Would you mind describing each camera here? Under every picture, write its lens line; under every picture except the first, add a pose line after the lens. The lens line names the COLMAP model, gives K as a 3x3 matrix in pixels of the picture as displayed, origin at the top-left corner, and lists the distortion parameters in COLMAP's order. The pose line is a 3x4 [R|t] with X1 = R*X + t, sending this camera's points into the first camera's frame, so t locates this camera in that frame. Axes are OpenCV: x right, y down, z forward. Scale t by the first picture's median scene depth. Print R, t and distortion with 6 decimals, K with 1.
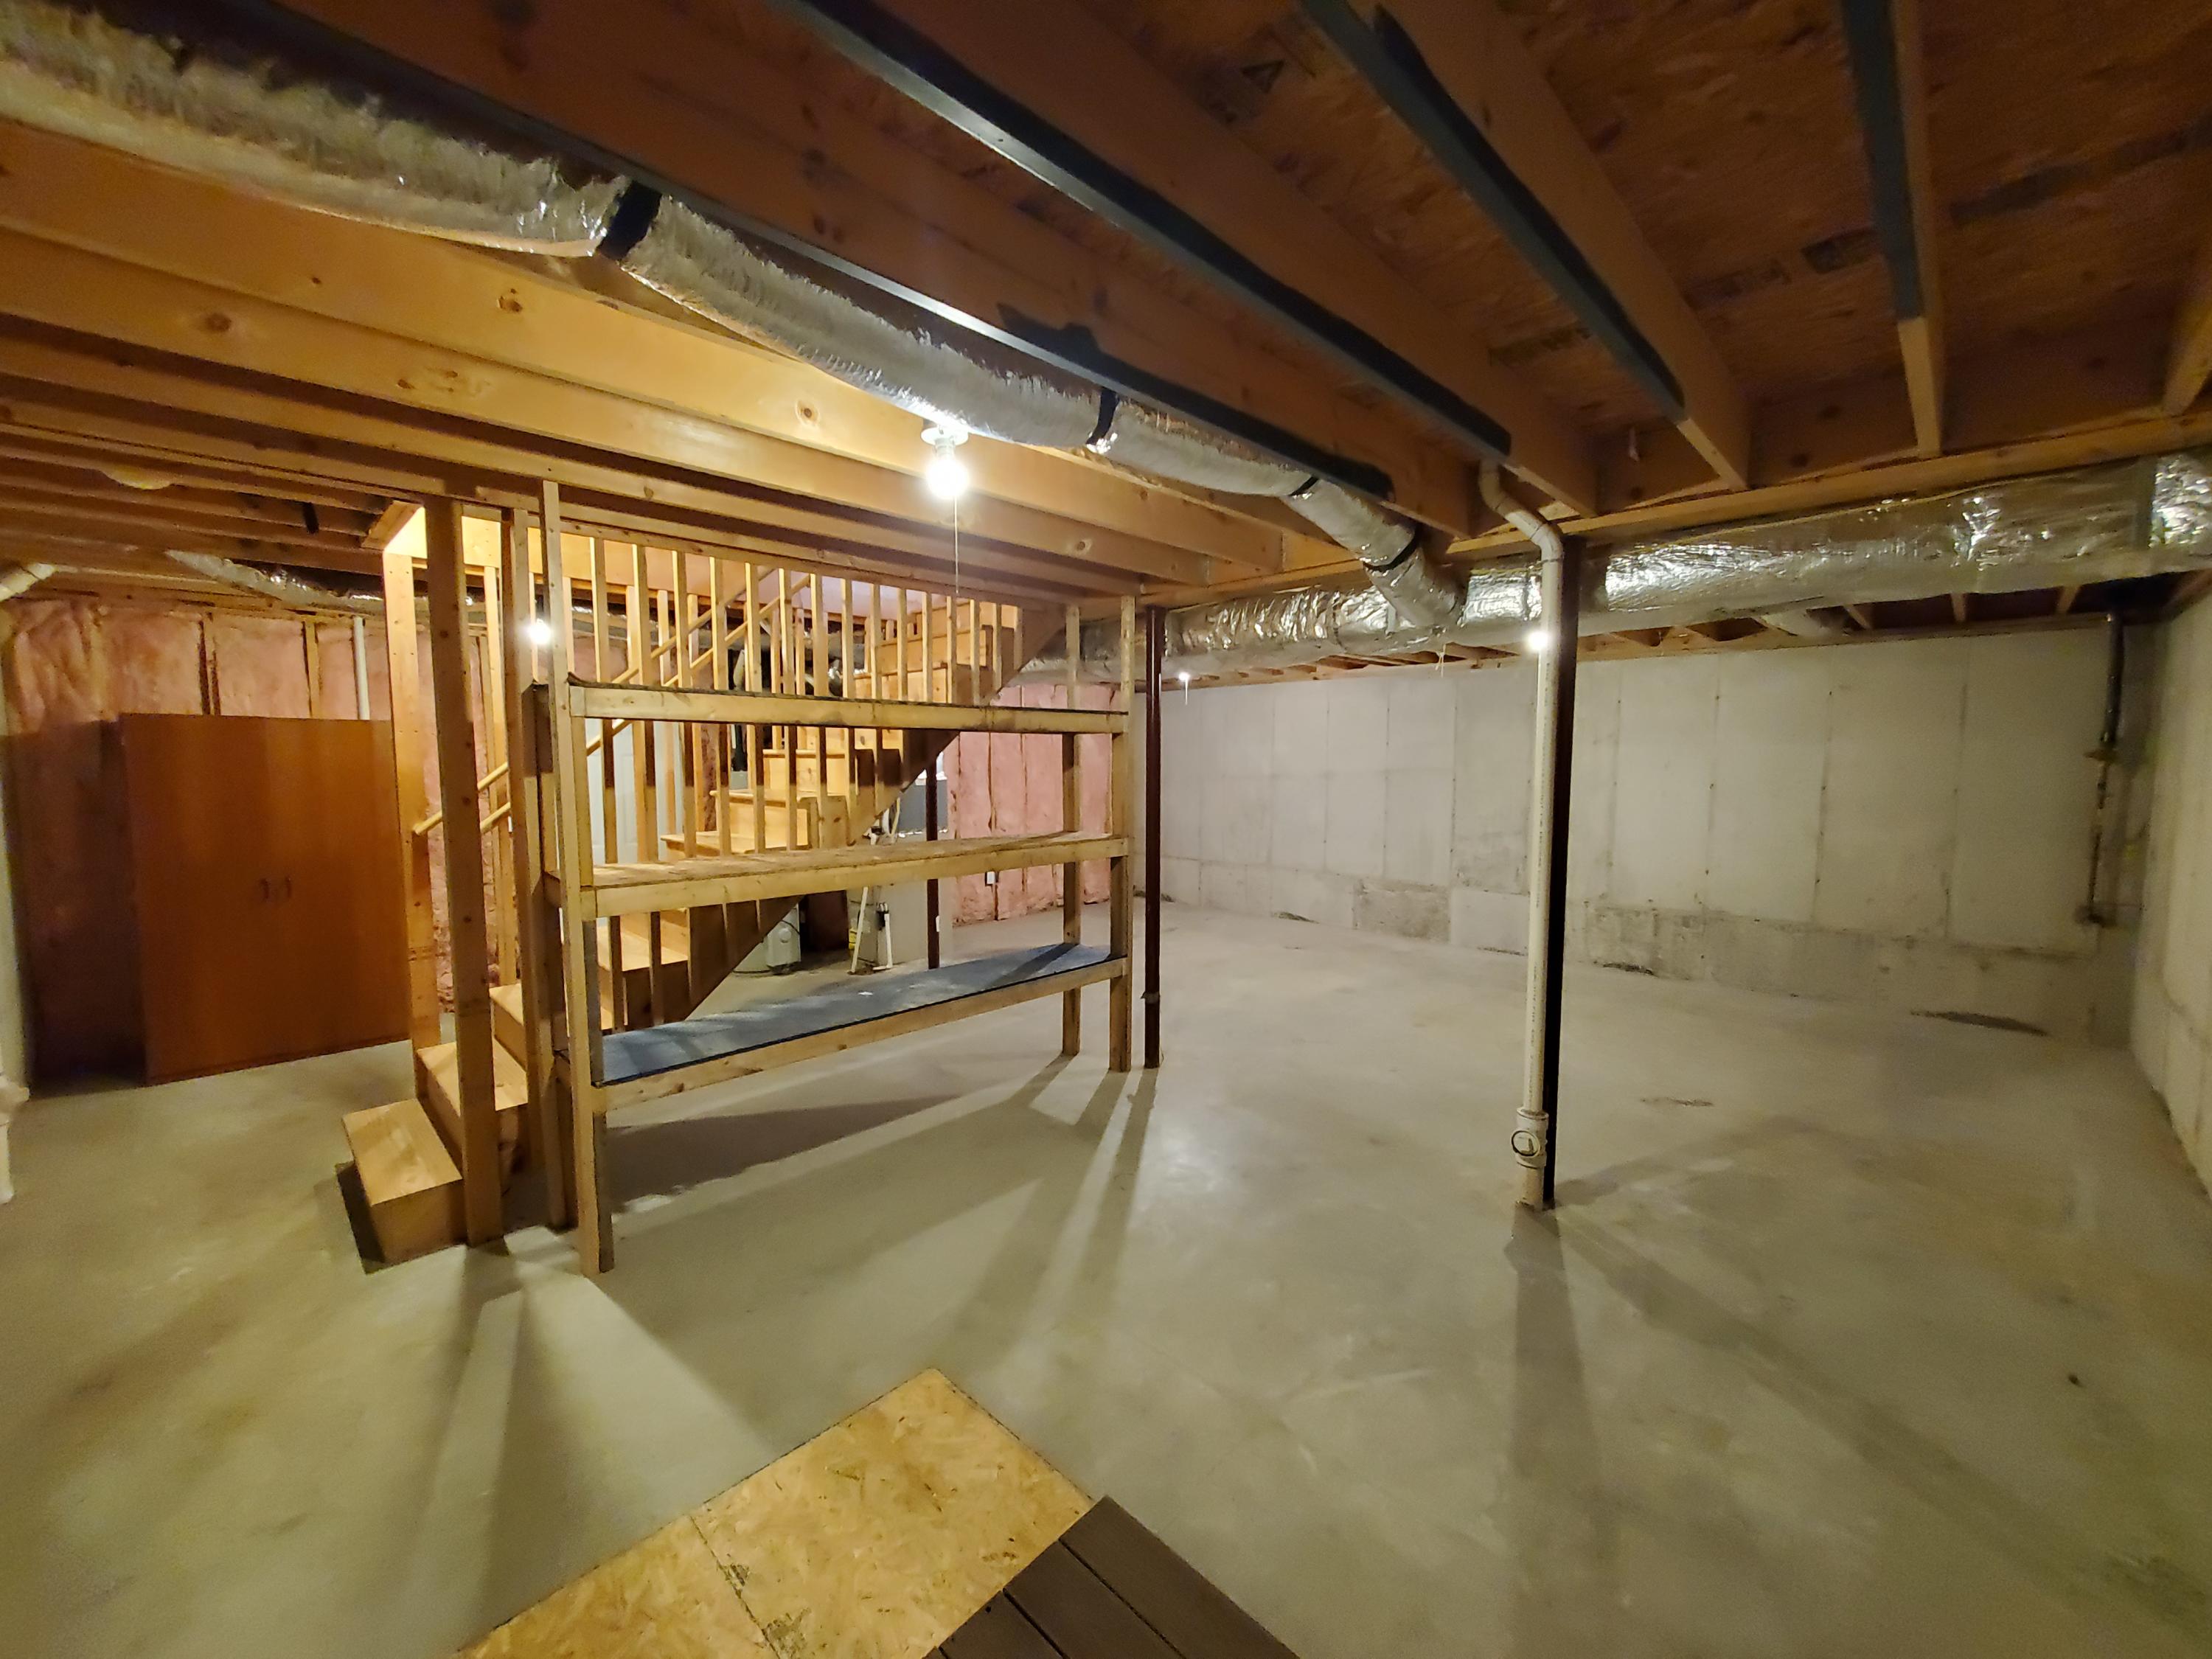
lens RADIAL K [[869.9, 0, 1114.8], [0, 869.9, 818.8], [0, 0, 1]] dist [0.003614, -0.000337]
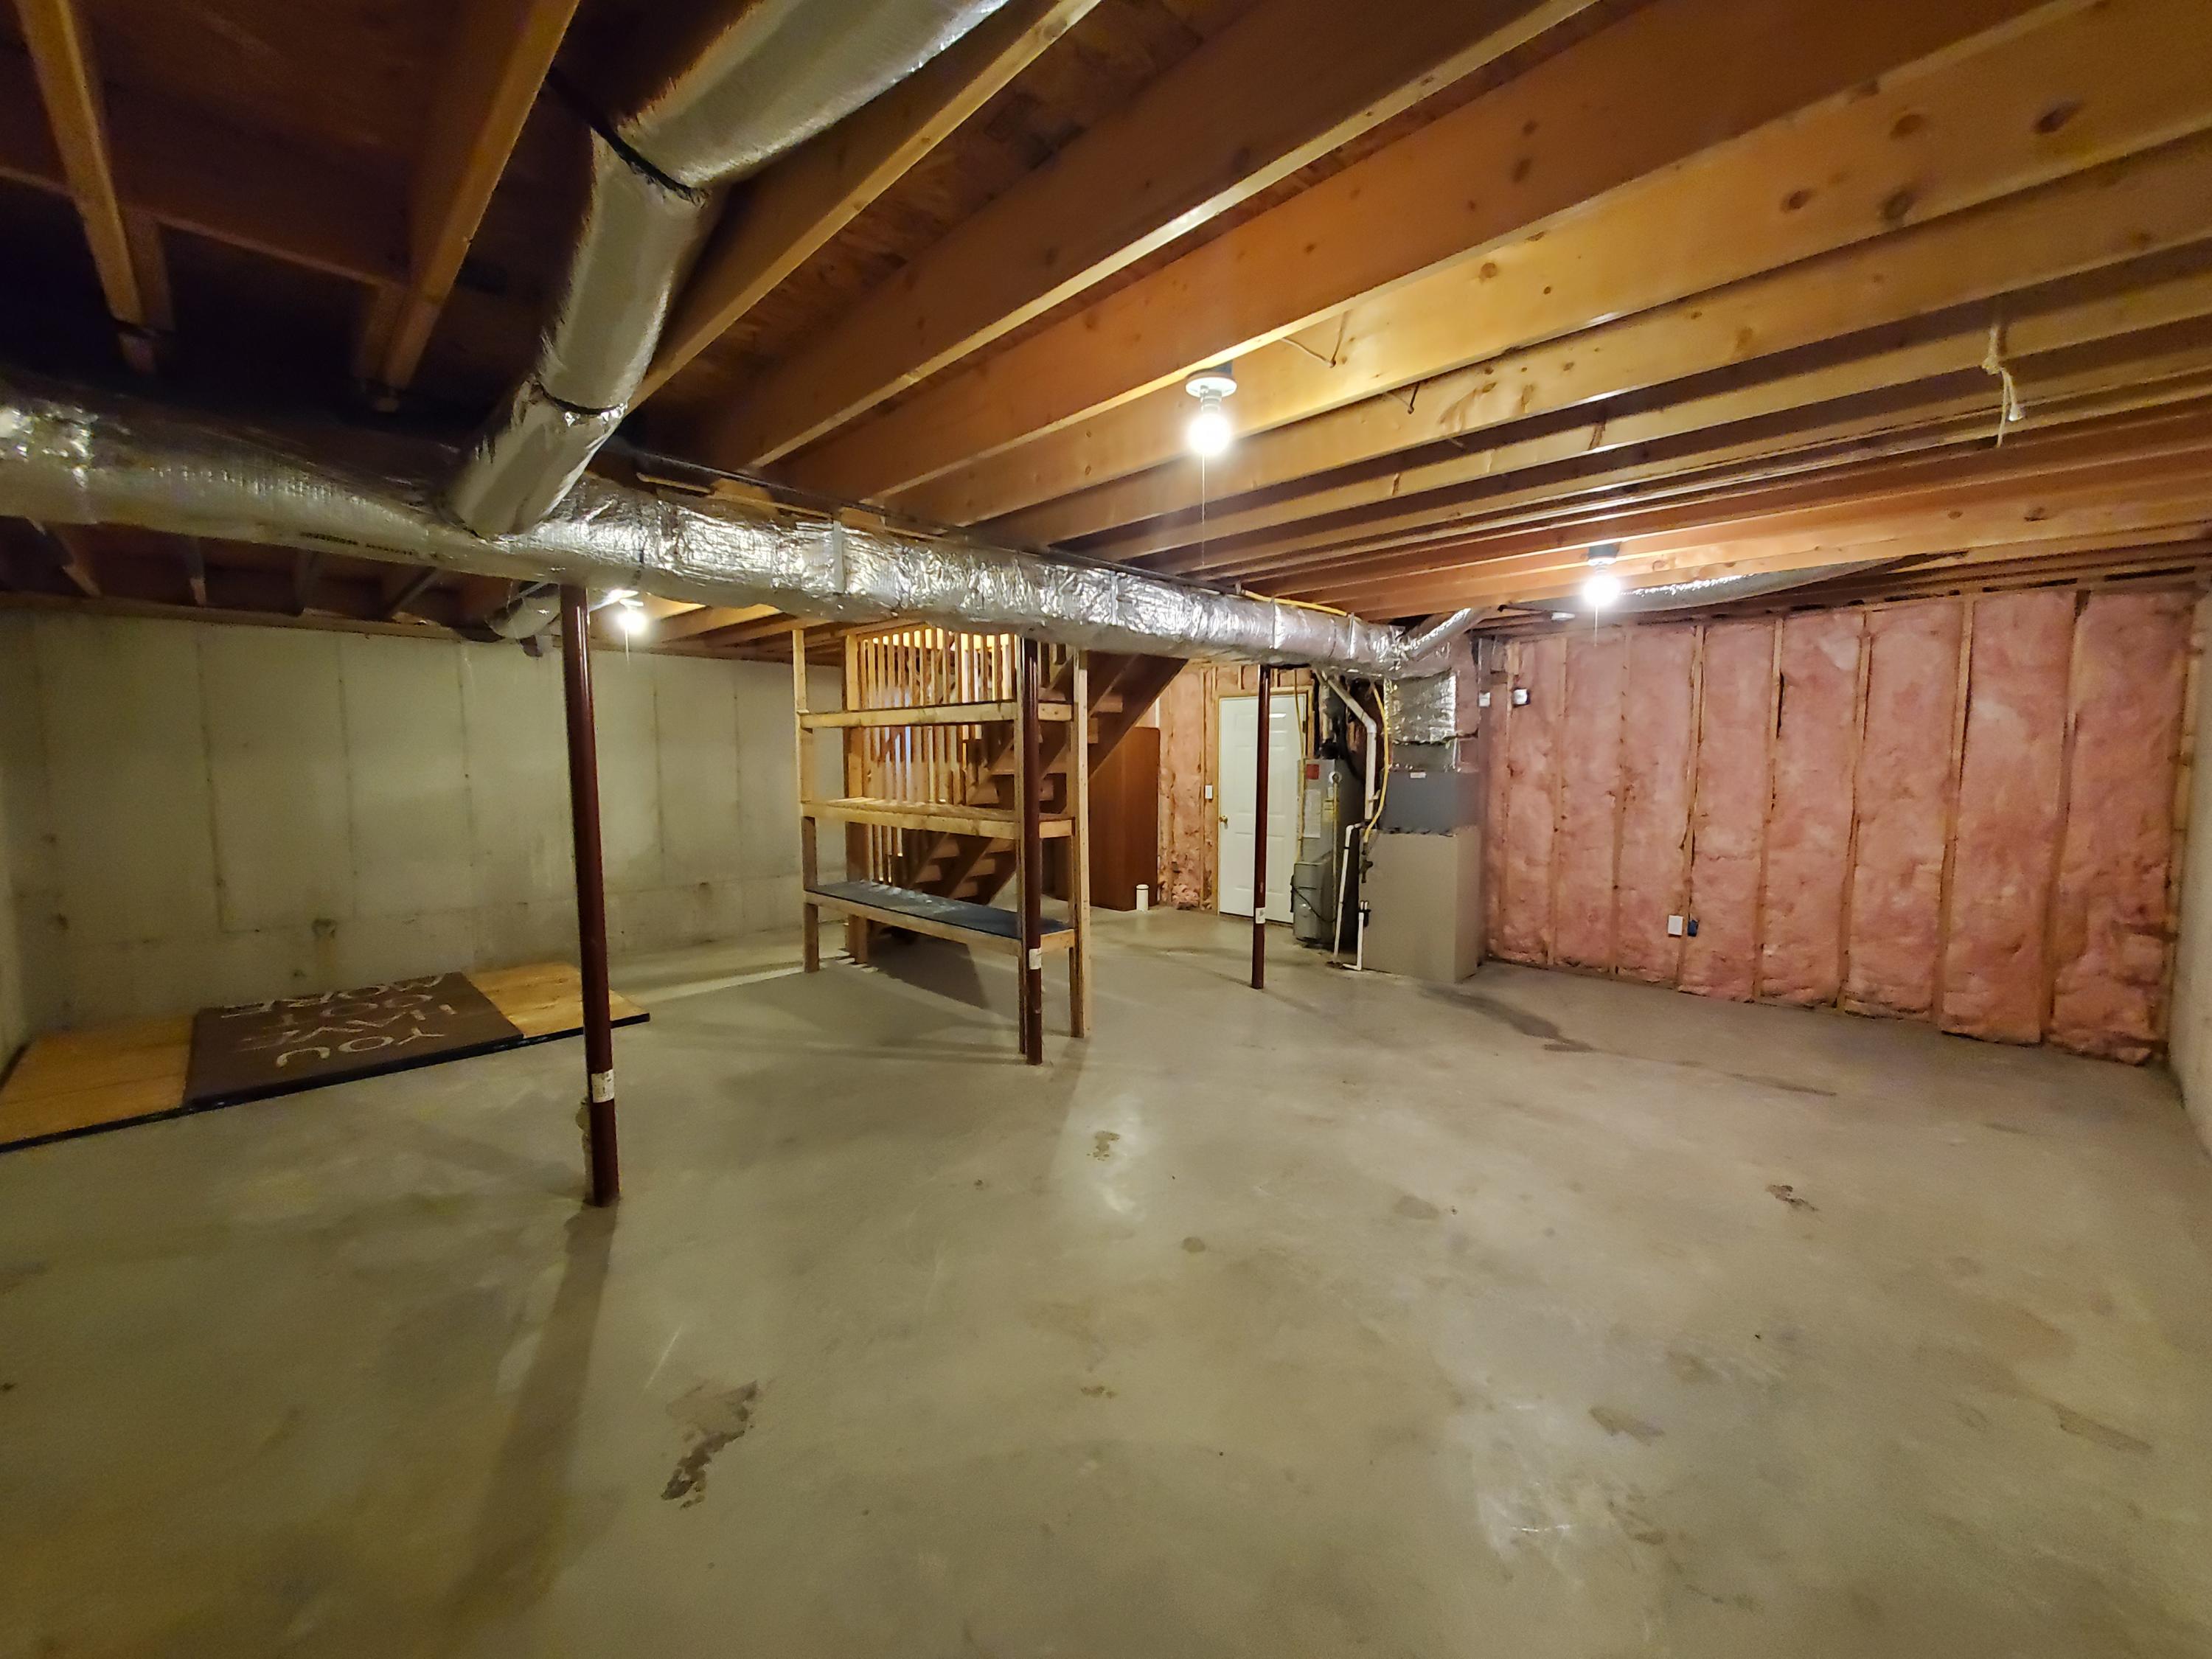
lens RADIAL K [[869.9, 0, 1115.8], [0, 869.9, 834.1], [0, 0, 1]] dist [0.003614, -0.000337]
pose [[-0.007404, 0.097980, -0.995161, 1.386560], [-0.072004, 0.992553, 0.098259, -0.100020], [0.997377, 0.072383, -0.000294, 1.514946]]
